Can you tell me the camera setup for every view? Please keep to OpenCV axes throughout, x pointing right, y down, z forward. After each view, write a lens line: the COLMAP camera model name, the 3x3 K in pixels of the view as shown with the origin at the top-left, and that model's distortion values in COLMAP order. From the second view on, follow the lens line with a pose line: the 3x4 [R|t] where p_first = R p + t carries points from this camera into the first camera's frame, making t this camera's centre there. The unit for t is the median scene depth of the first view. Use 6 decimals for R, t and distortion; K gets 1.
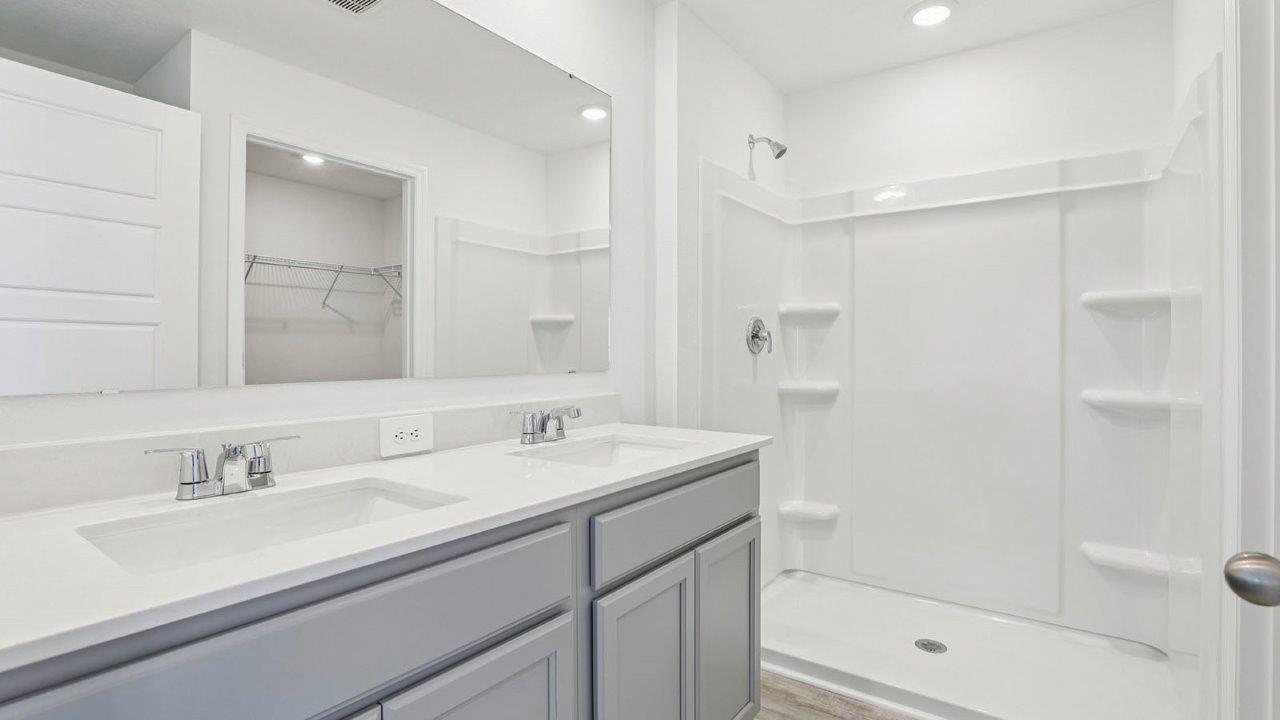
lens RADIAL K [[593.4, 0, 640.4], [0, 593.4, 353.2], [0, 0, 1]] dist [-0.031500, 0.000365]
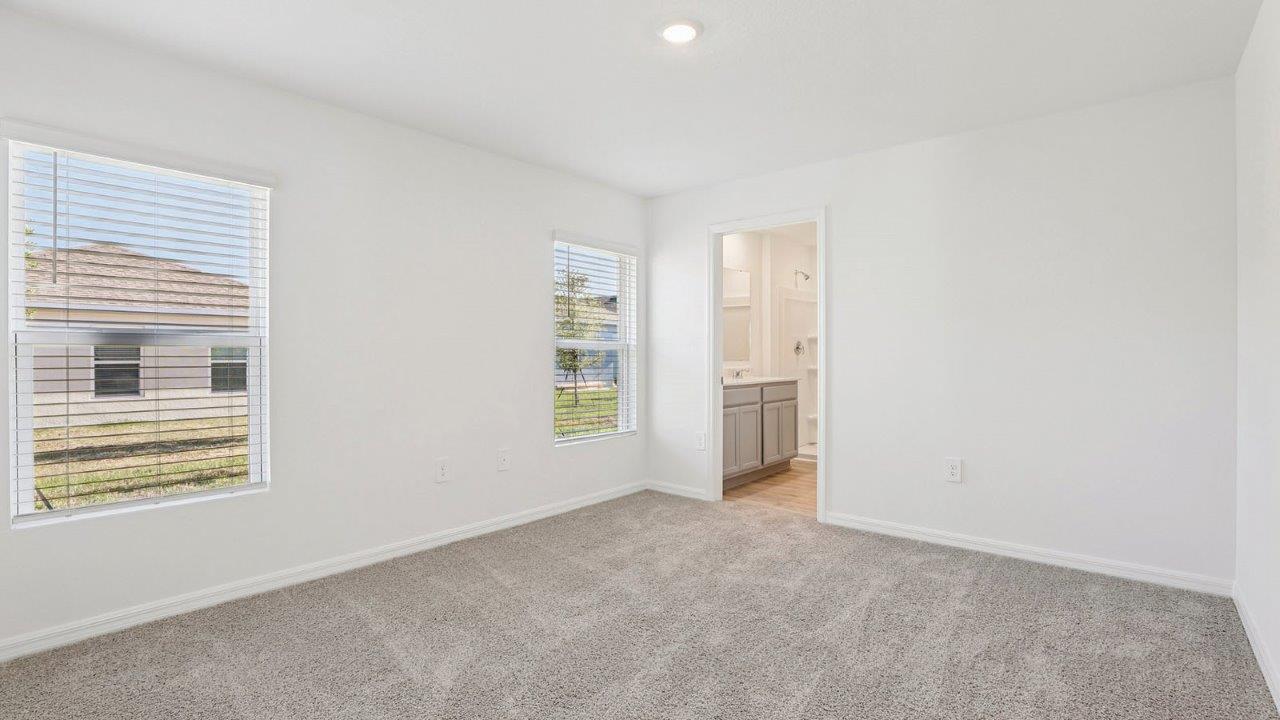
lens RADIAL K [[593.4, 0, 640.4], [0, 593.4, 353.2], [0, 0, 1]] dist [-0.031500, 0.000365]
pose [[0.996610, -0.003501, -0.082198, -0.618896], [0.003171, 0.999986, -0.004142, 0.007511], [0.082211, 0.003867, 0.996607, -3.625164]]
